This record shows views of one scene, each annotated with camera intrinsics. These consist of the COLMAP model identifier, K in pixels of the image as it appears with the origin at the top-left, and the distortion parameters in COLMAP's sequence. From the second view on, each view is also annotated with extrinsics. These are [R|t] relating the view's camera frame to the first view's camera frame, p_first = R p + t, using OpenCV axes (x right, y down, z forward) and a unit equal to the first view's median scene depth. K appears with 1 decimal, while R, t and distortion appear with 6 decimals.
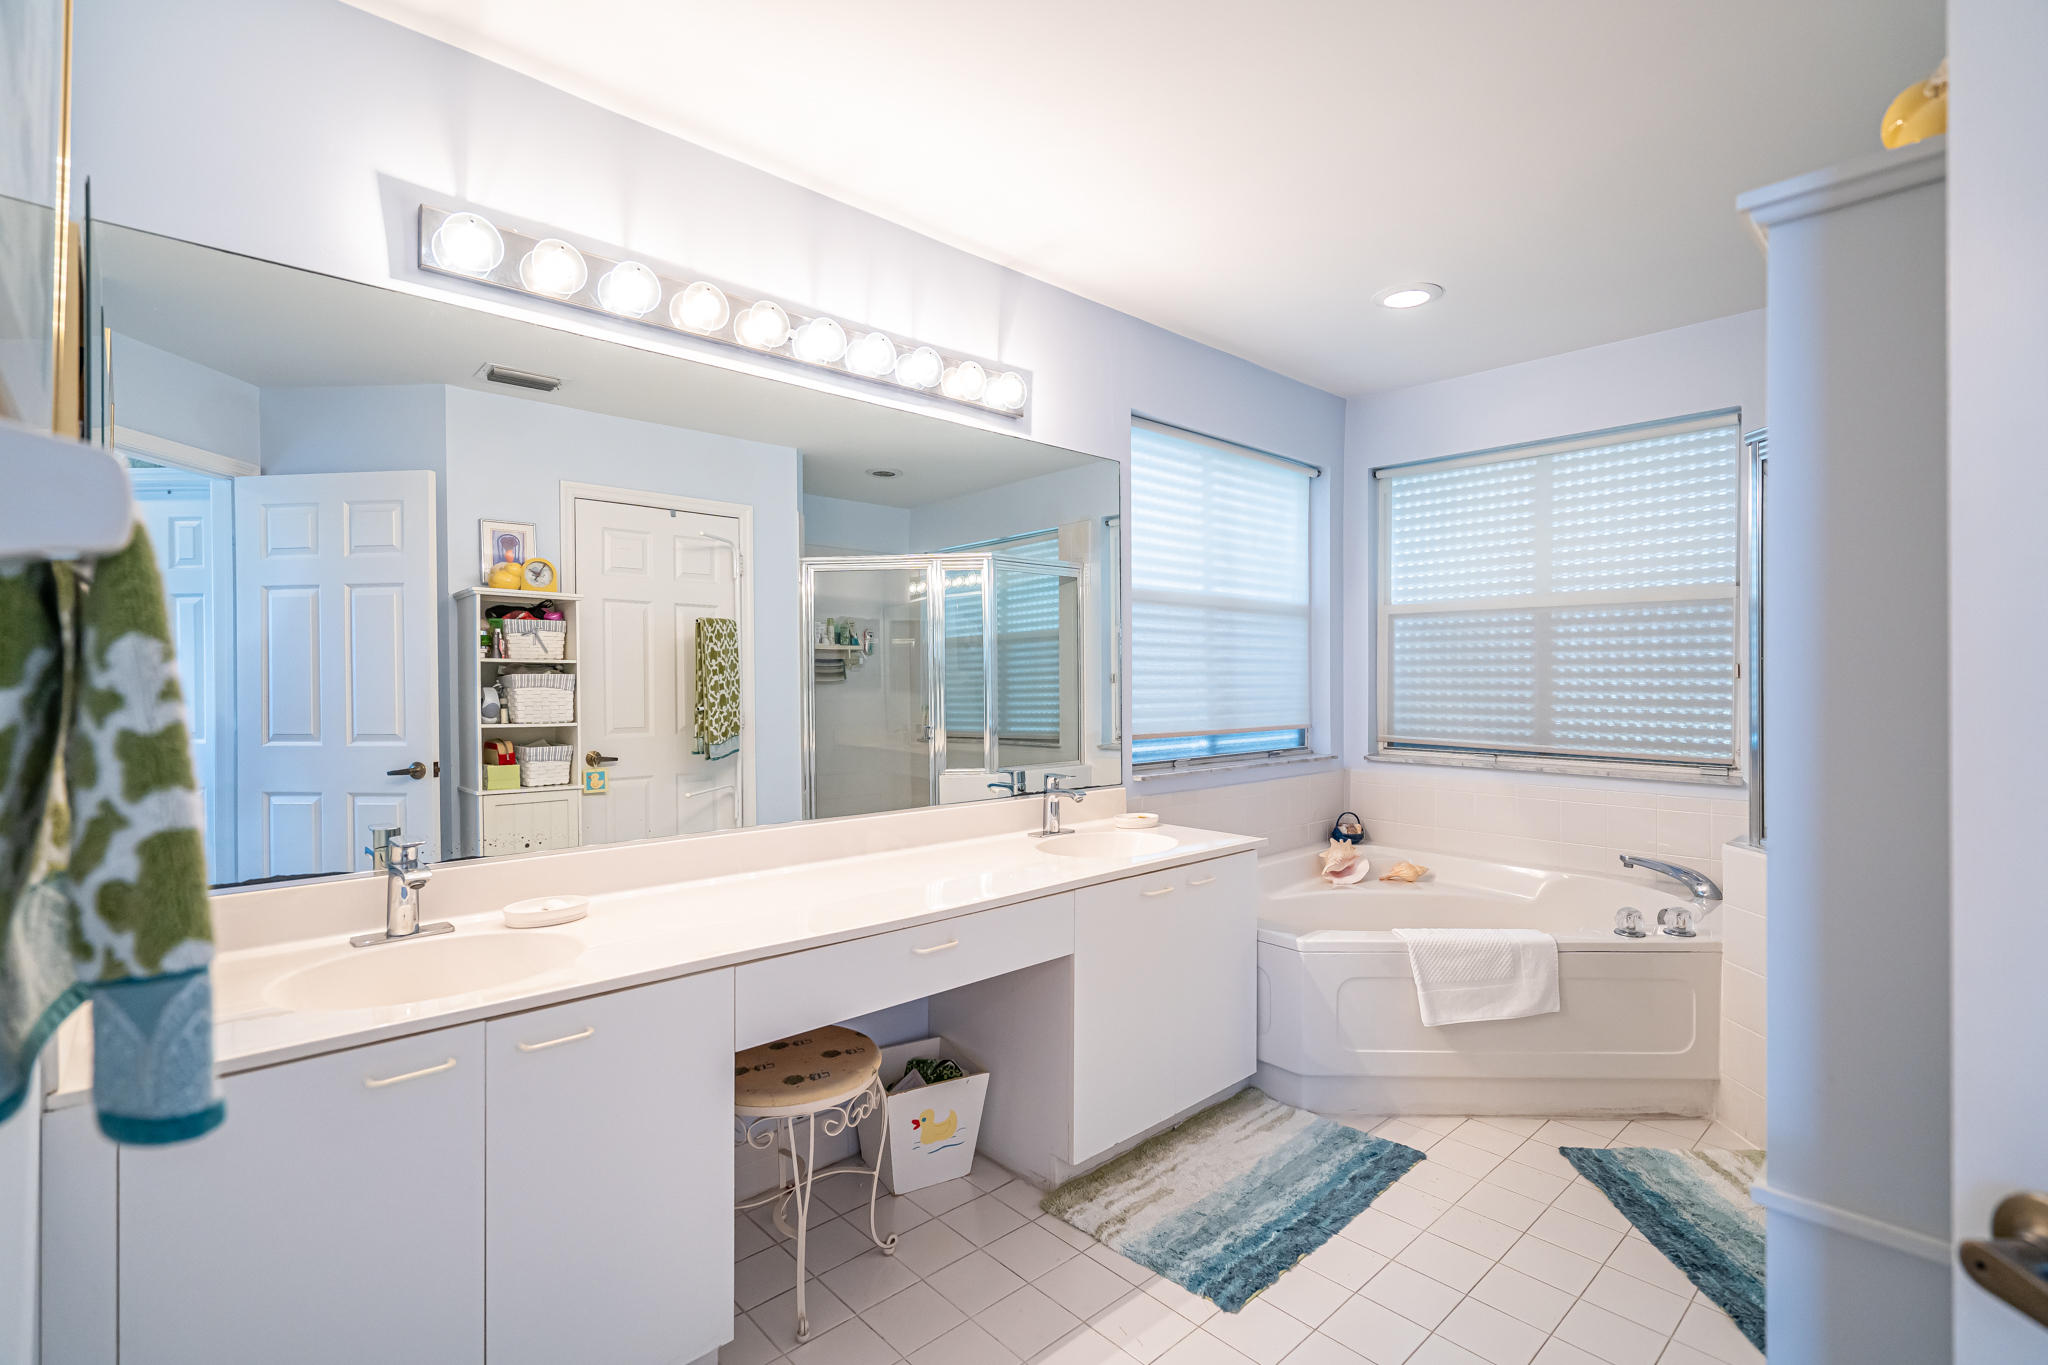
lens RADIAL K [[933.6, 0, 1043.9], [0, 933.6, 678.5], [0, 0, 1]] dist [-0.005715, 0.001938]
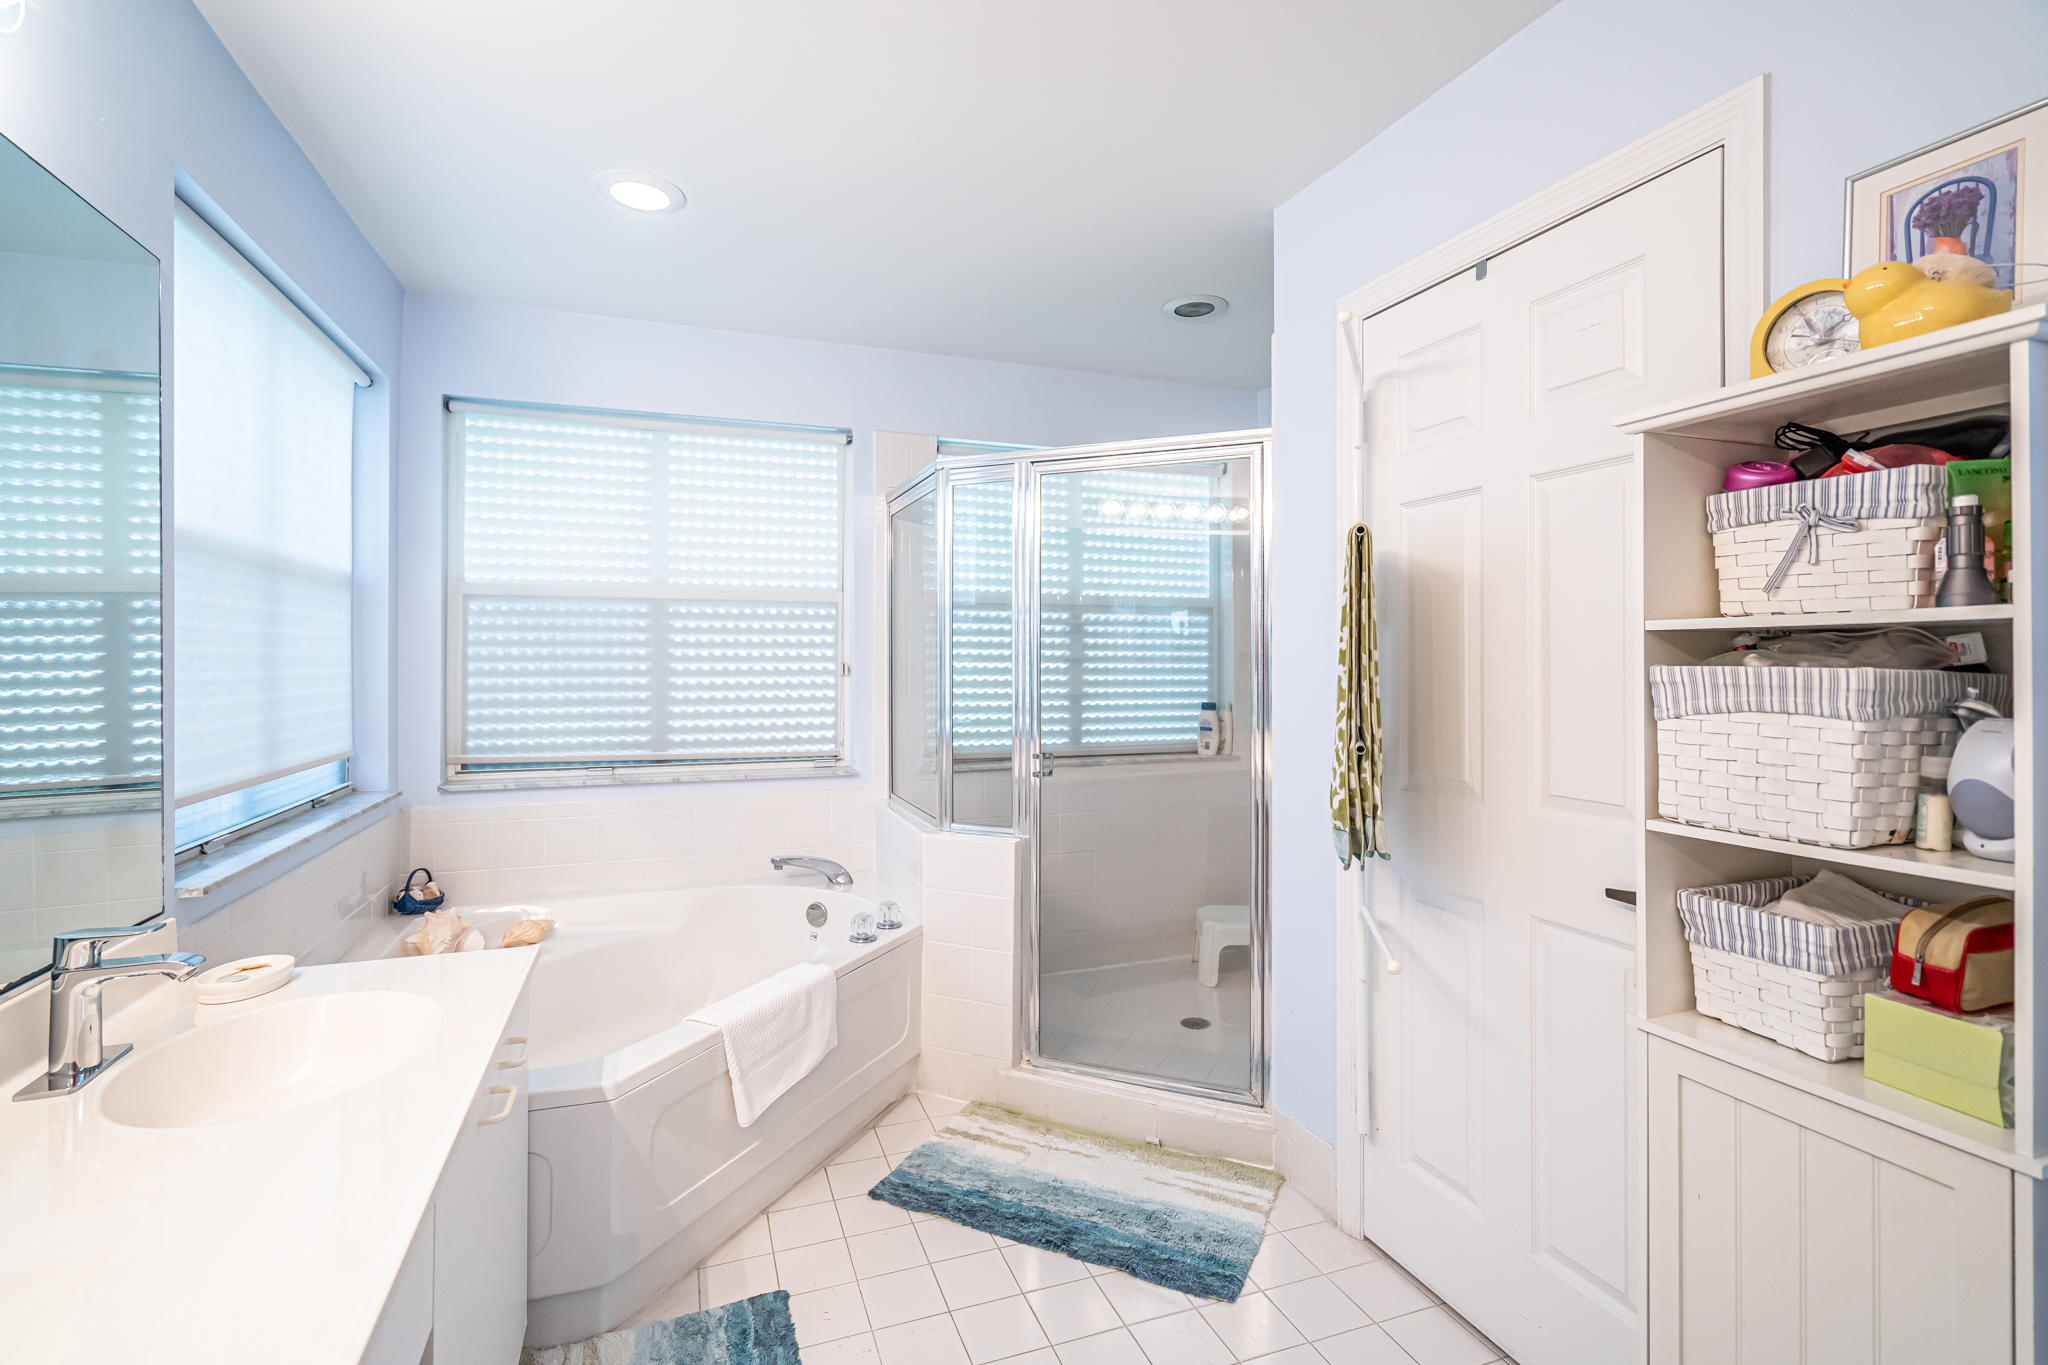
lens RADIAL K [[933.6, 0, 1004.6], [0, 933.6, 653.6], [0, 0, 1]] dist [-0.005715, 0.001938]
pose [[0.404598, 0.005519, 0.914478, -0.175927], [0.003797, 0.999963, -0.007715, -0.016747], [-0.914487, 0.006593, 0.404562, 0.369743]]
